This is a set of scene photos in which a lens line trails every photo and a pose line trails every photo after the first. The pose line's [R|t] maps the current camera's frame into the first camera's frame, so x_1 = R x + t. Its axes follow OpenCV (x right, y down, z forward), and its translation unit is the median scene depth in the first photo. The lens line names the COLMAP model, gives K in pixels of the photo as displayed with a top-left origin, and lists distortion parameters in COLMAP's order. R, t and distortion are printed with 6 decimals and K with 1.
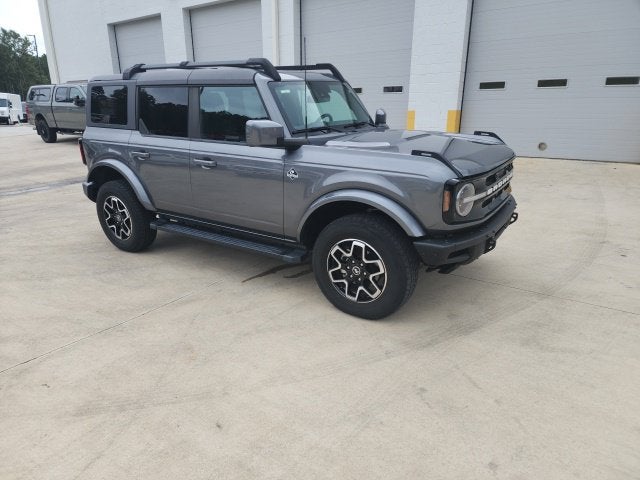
lens RADIAL K [[430.0, 0, 320.0], [0, 430.0, 240.0], [0, 0, 1]] dist [0.080710, -0.074793]
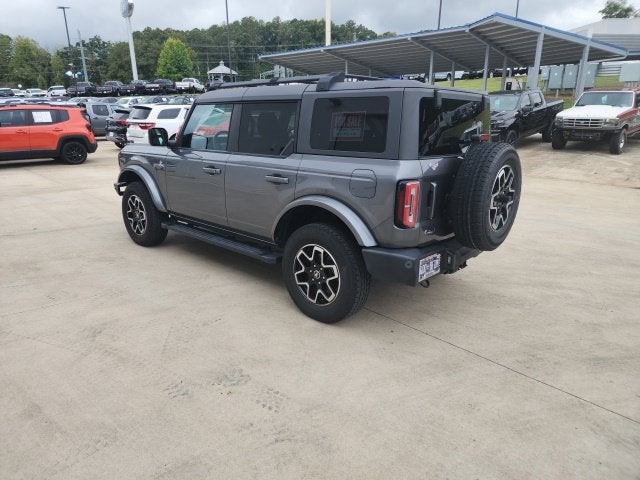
lens RADIAL K [[421.8, 0, 304.7], [0, 421.8, 226.7], [0, 0, 1]] dist [0.083746, -0.070471]
pose [[-0.985493, -0.040207, 0.164883, -0.449887], [0.054242, 0.845955, 0.530489, -0.789524], [-0.160813, 0.531737, -0.831502, 2.435101]]
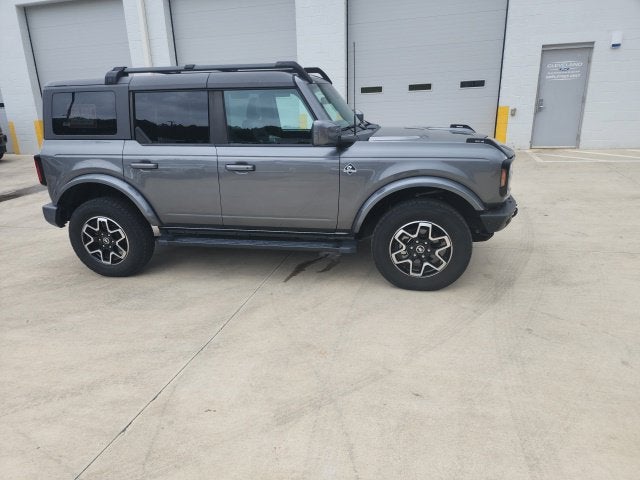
lens RADIAL K [[426.1, 0, 320.0], [0, 426.1, 240.0], [0, 0, 1]] dist [0.077142, -0.071544]
pose [[0.927459, -0.135523, 0.348503, -0.479460], [0.139222, 0.990155, 0.014536, -0.004941], [-0.347042, 0.035037, 0.937195, 0.035517]]
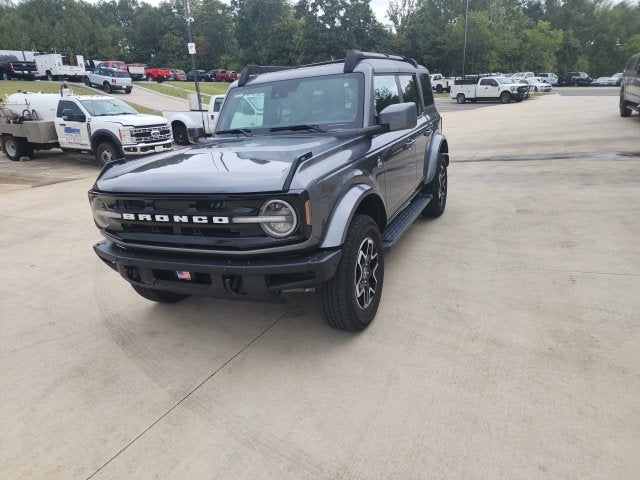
lens RADIAL K [[431.2, 0, 309.8], [0, 431.2, 244.7], [0, 0, 1]] dist [0.080562, -0.078120]
pose [[0.138934, 0.311422, -0.940060, 1.107516], [-0.228416, 0.933748, 0.275573, -0.331964], [0.963599, 0.176438, 0.200864, 1.008096]]
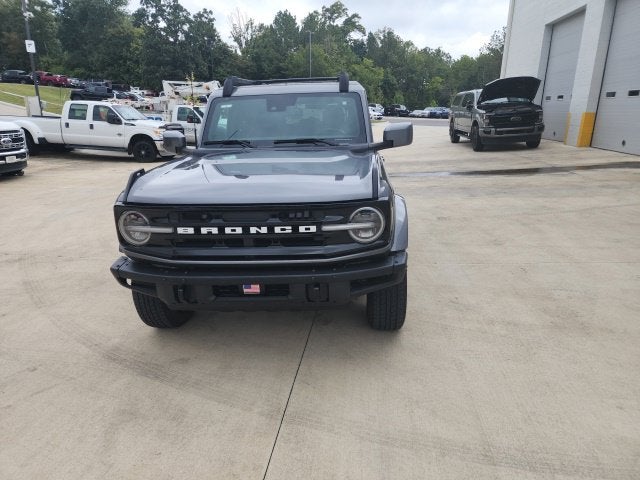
lens RADIAL K [[430.0, 0, 320.0], [0, 430.0, 240.0], [0, 0, 1]] dist [0.080710, -0.074793]
pose [[0.483470, 0.252107, -0.838272, 1.018650], [-0.252492, 0.957090, 0.142217, -0.233568], [0.838155, 0.142900, 0.526379, 0.665746]]
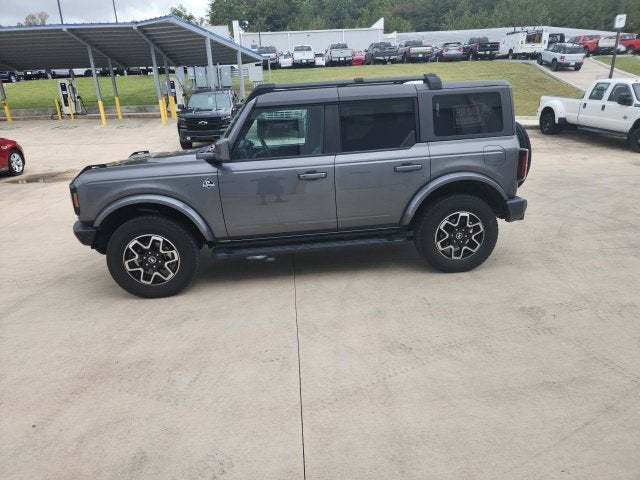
lens RADIAL K [[424.8, 0, 305.1], [0, 424.8, 239.1], [0, 0, 1]] dist [0.073172, -0.068106]
pose [[-0.776807, 0.231609, -0.585600, 0.689273], [-0.139385, 0.843609, 0.518551, -0.752548], [0.614119, 0.484438, -0.623039, 2.195573]]
